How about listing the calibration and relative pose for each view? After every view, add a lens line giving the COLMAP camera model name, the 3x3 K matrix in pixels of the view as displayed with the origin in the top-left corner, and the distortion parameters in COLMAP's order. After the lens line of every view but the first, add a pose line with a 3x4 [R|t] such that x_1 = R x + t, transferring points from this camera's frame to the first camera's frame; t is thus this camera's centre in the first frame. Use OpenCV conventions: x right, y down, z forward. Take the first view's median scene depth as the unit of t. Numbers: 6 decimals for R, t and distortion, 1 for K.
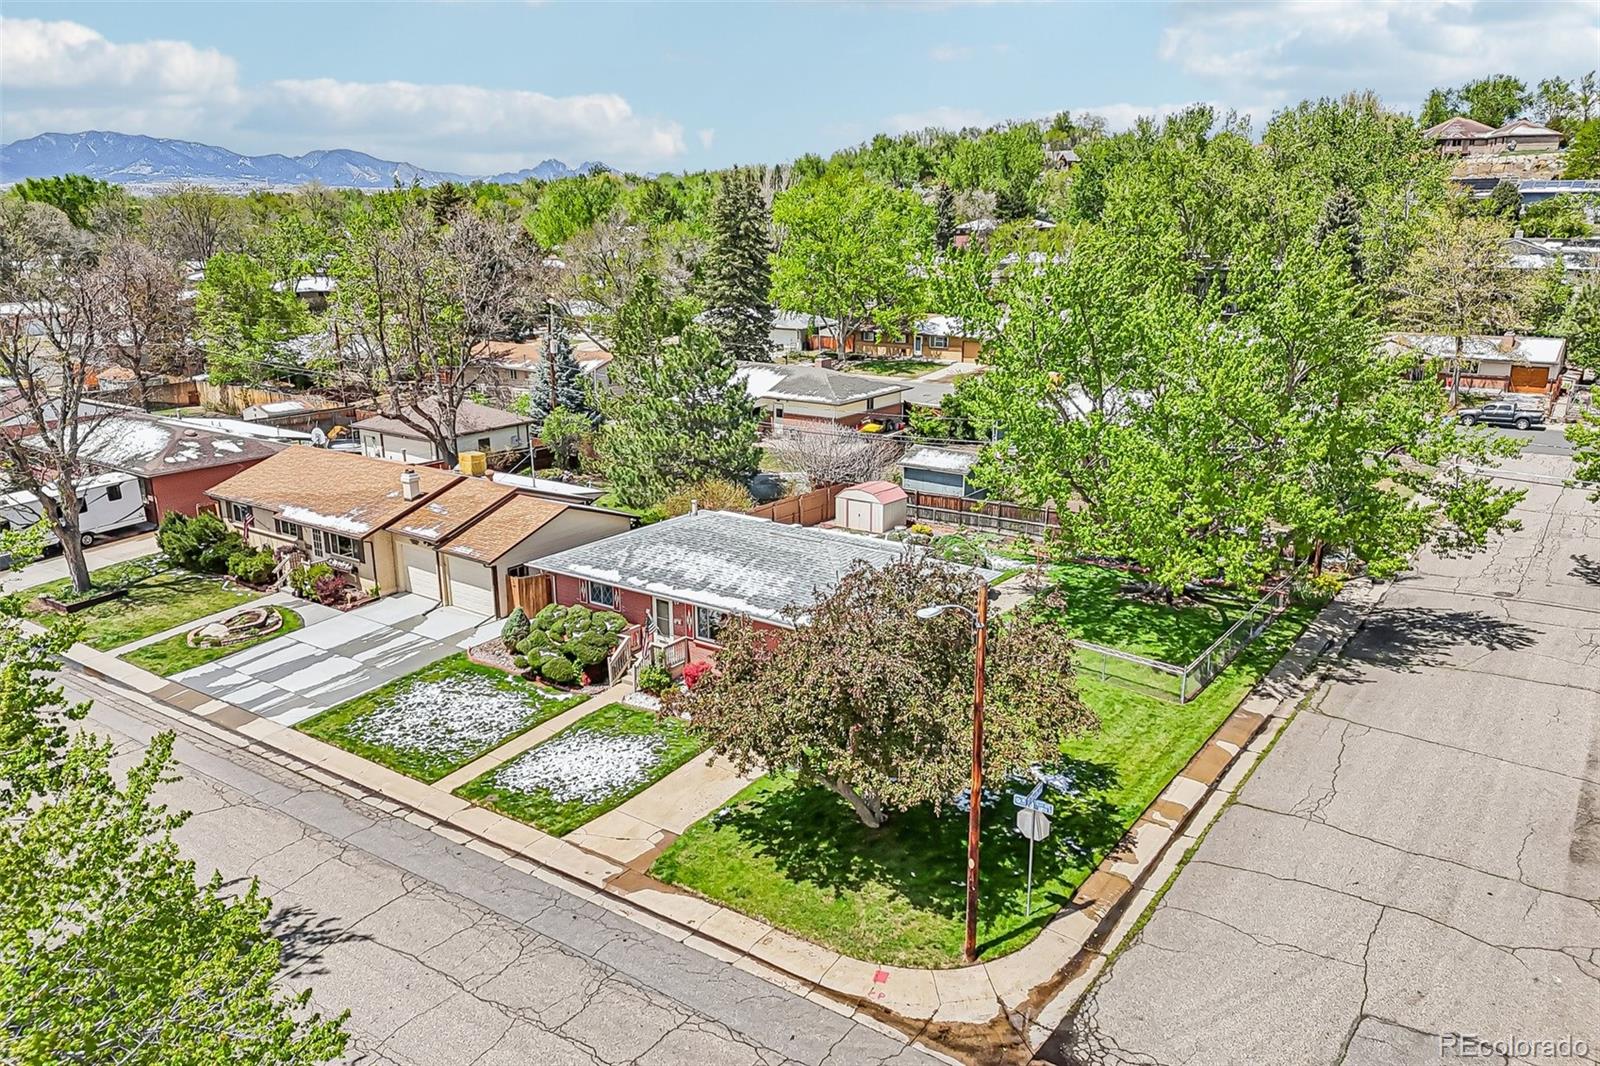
lens RADIAL K [[1166.3, 0, 804.3], [0, 1166.3, 532.8], [0, 0, 1]] dist [0.072347, -0.076290]
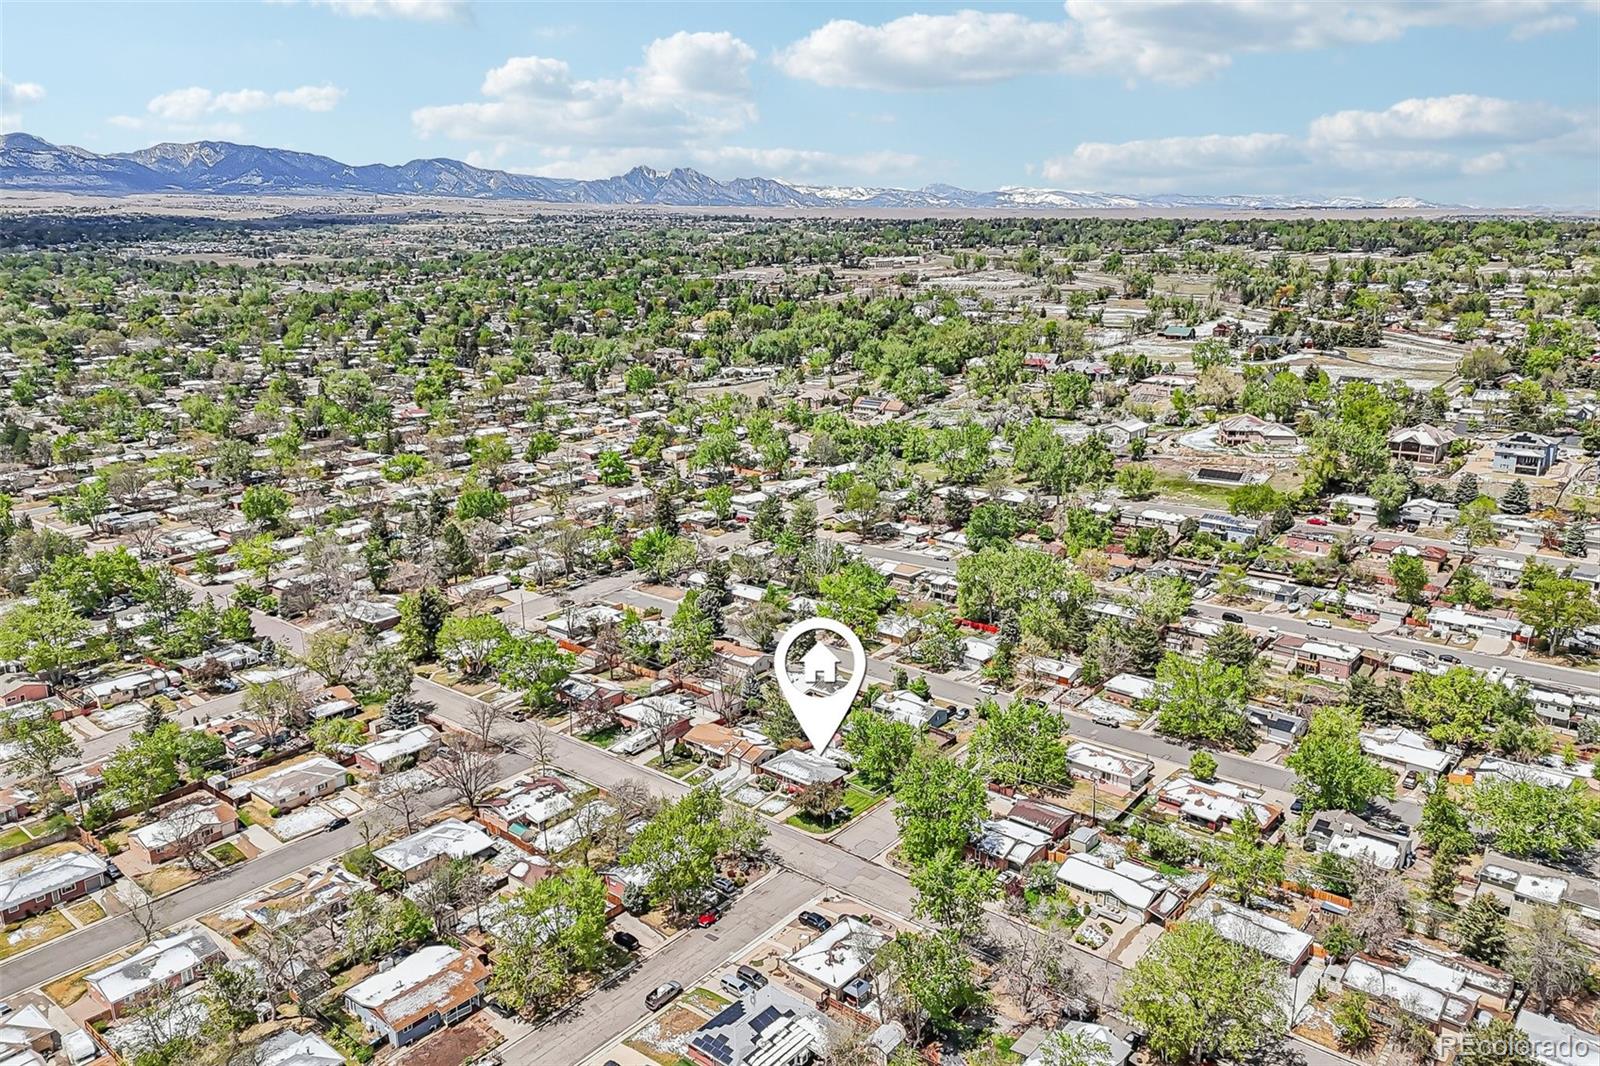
lens RADIAL K [[1166.3, 0, 804.3], [0, 1166.3, 532.8], [0, 0, 1]] dist [0.072347, -0.076290]
pose [[0.997665, 0.025354, -0.063415, 0.323075], [-0.025976, 0.999622, -0.008998, -1.156132], [0.063163, 0.010624, 0.997947, -5.019285]]
